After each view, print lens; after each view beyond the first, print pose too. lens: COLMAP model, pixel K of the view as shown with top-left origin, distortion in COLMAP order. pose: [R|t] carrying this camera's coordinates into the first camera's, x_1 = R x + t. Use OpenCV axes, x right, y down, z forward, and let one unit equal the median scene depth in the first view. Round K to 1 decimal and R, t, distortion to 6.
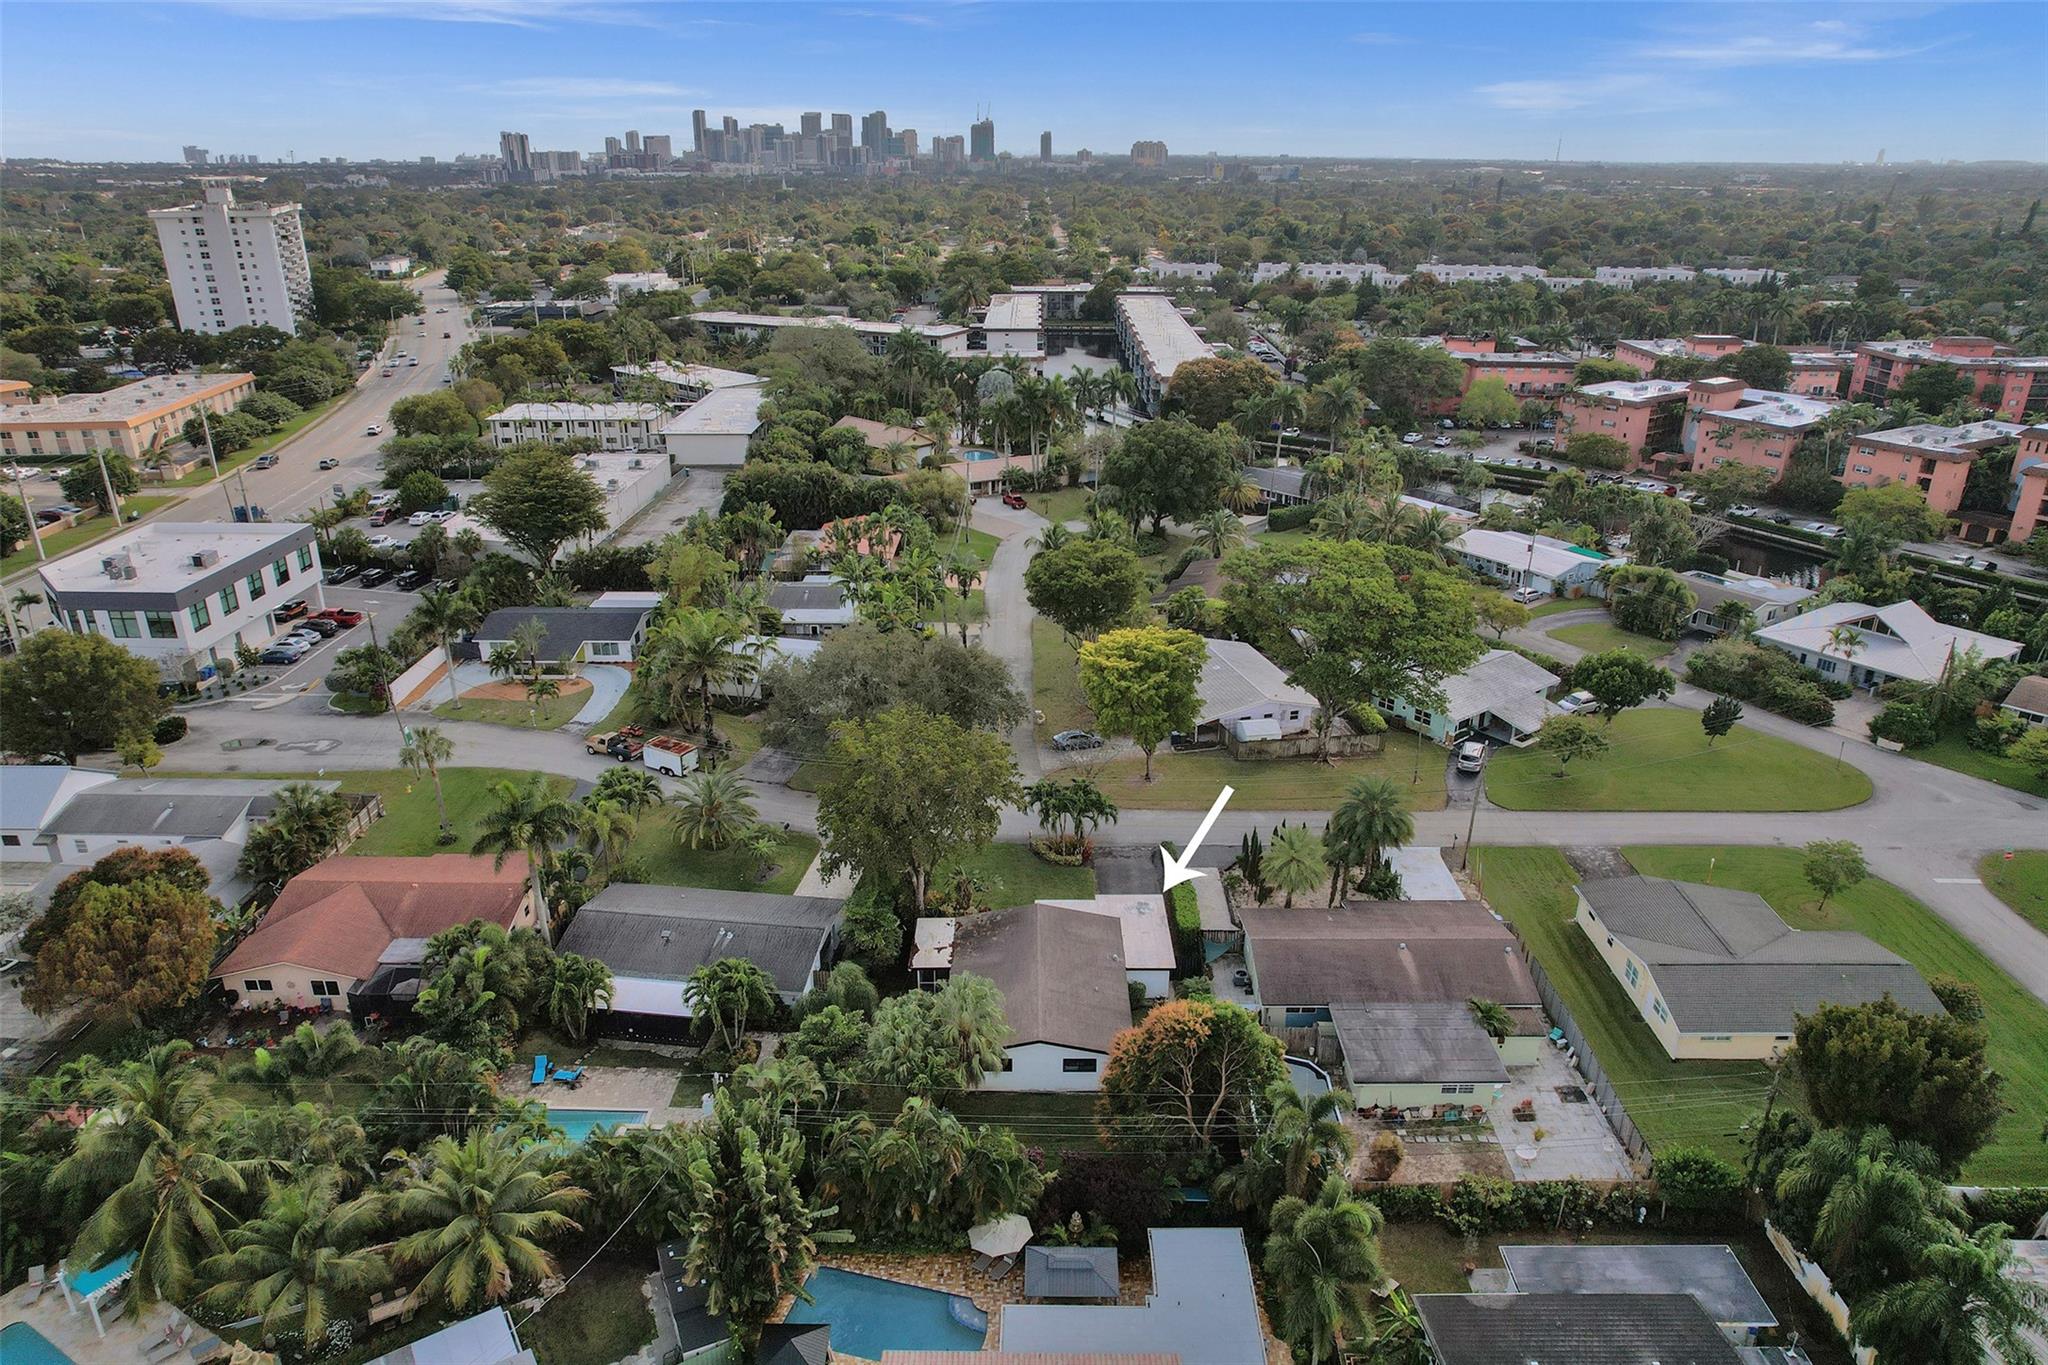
lens RADIAL K [[1354.7, 0, 1024.0], [0, 1354.7, 682.5], [0, 0, 1]] dist [-0.072521, 0.064894]
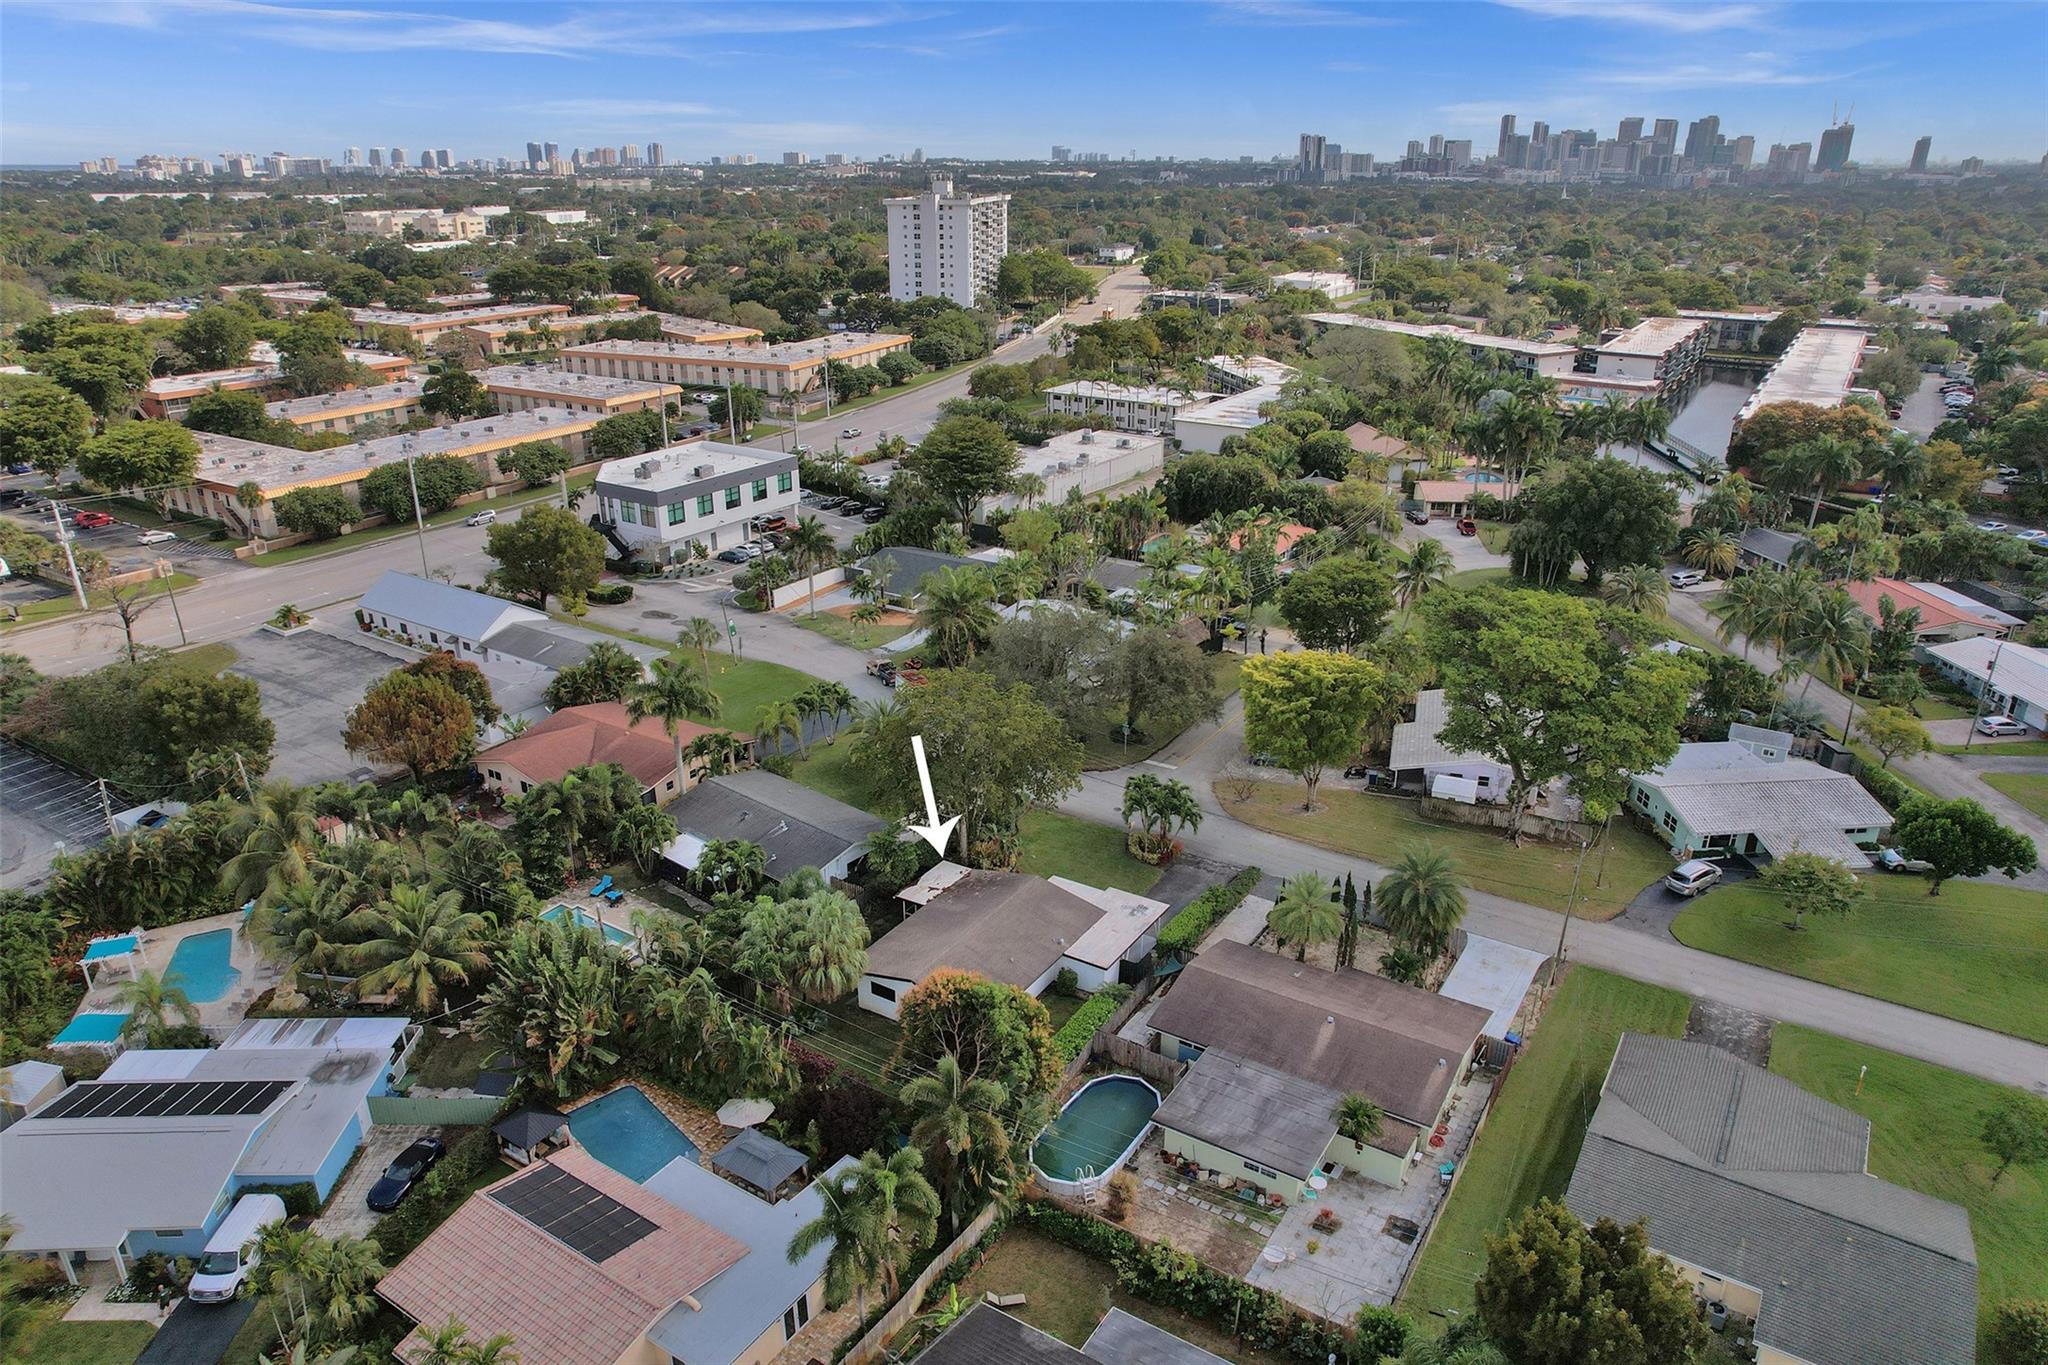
lens RADIAL K [[1354.7, 0, 1024.0], [0, 1354.7, 682.5], [0, 0, 1]] dist [-0.072521, 0.064894]
pose [[0.846707, 0.194550, -0.495214, 0.335097], [-0.195875, 0.979361, 0.049848, -0.021864], [0.494691, 0.054793, 0.867340, 0.059383]]
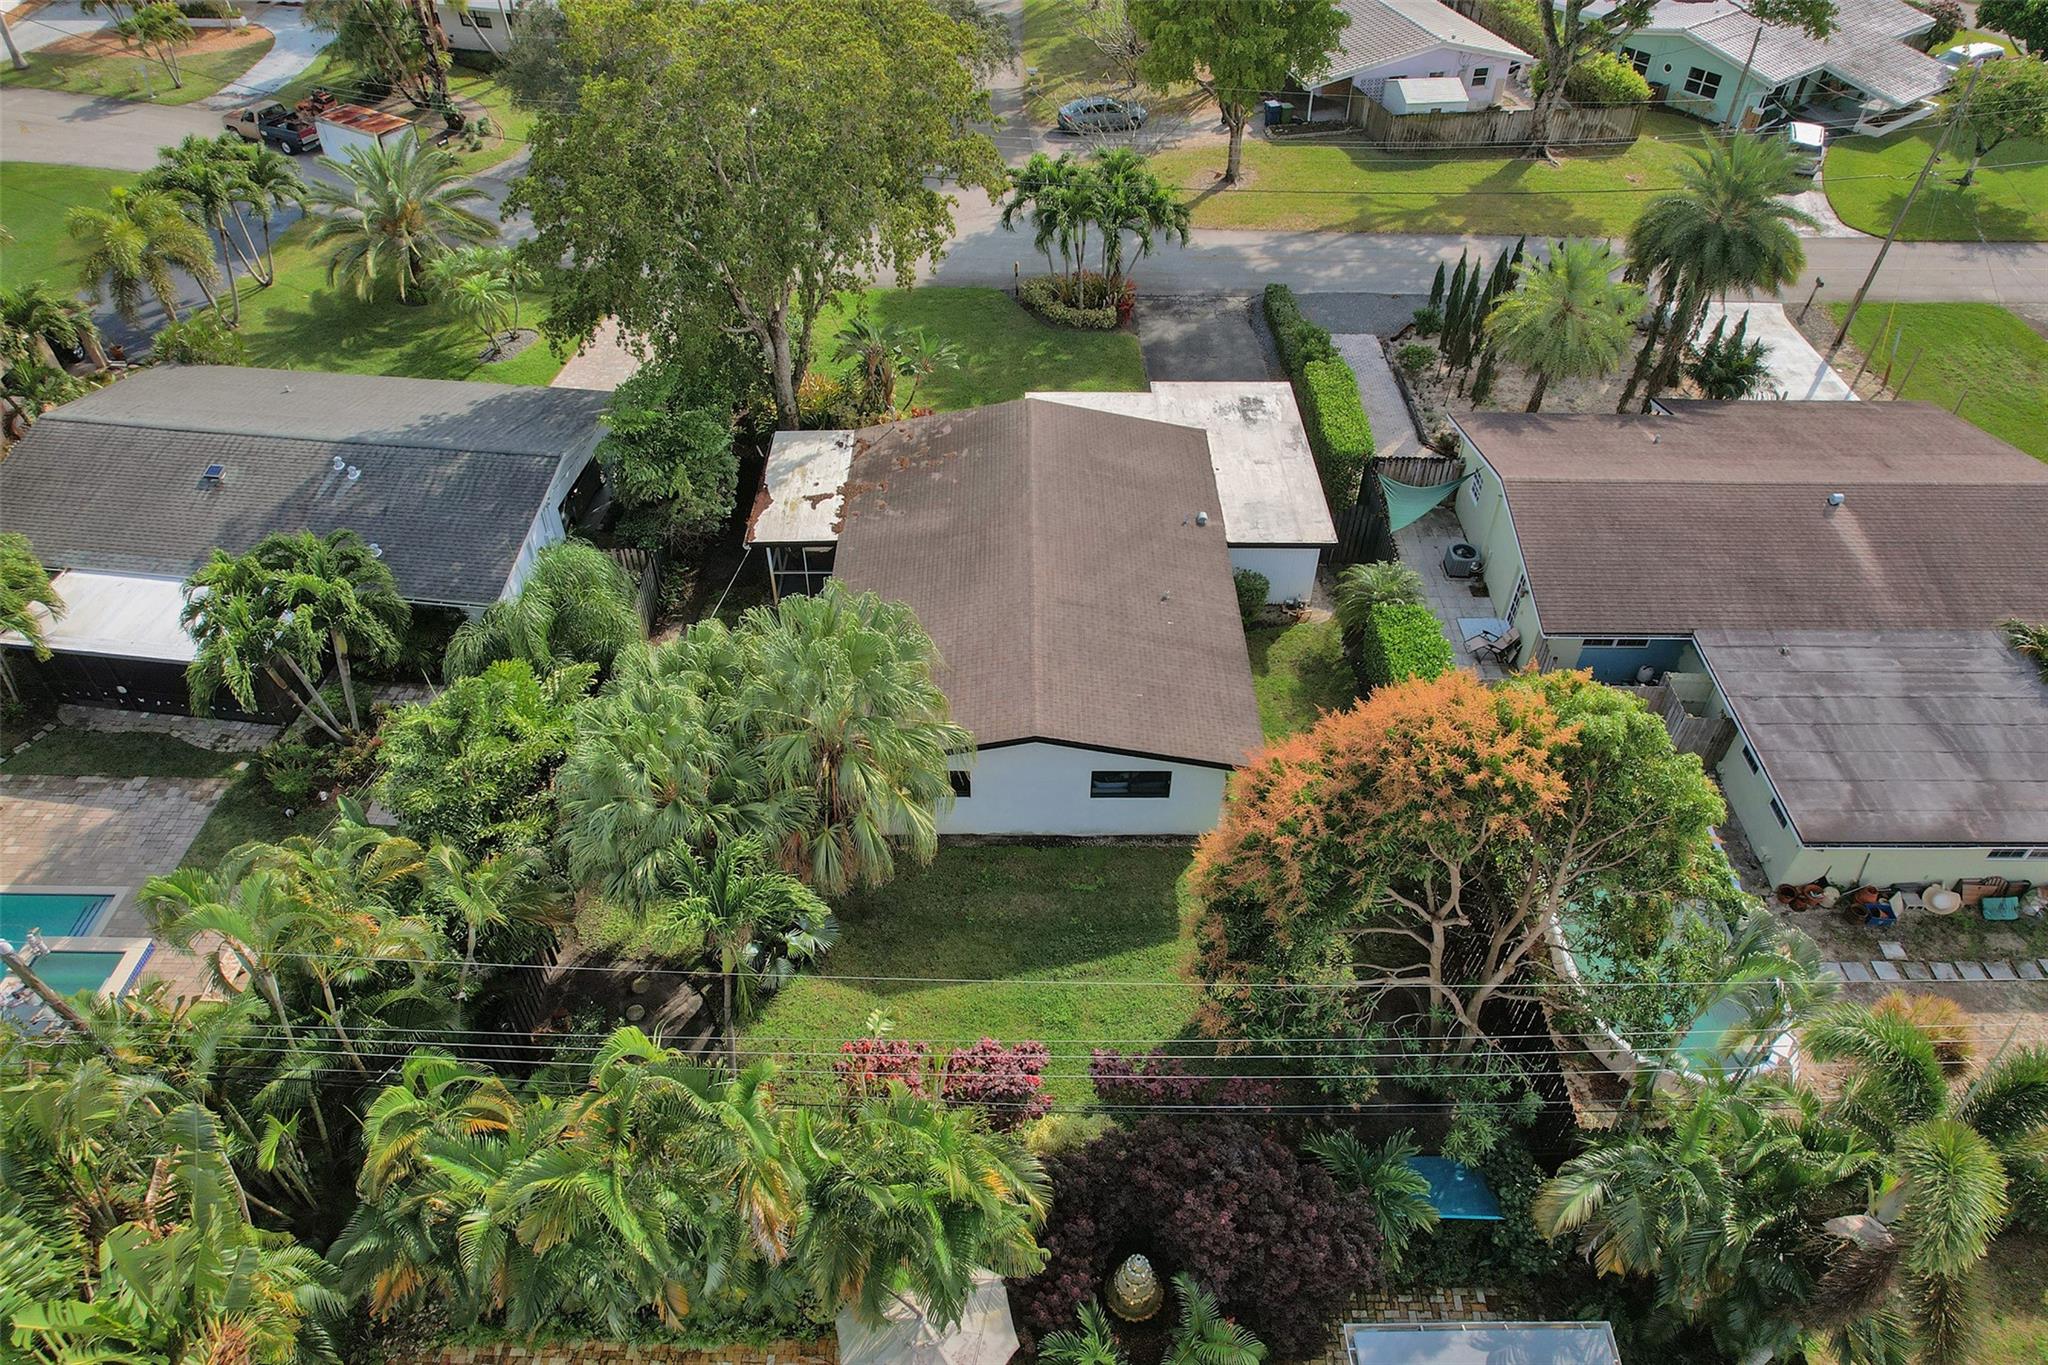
lens RADIAL K [[1354.7, 0, 1024.0], [0, 1354.7, 682.5], [0, 0, 1]] dist [-0.072521, 0.064894]
pose [[0.999981, -0.000845, 0.006047, 0.003366], [-0.001340, 0.935906, 0.352248, 0.062712], [-0.005957, -0.352250, 0.935887, 0.365648]]
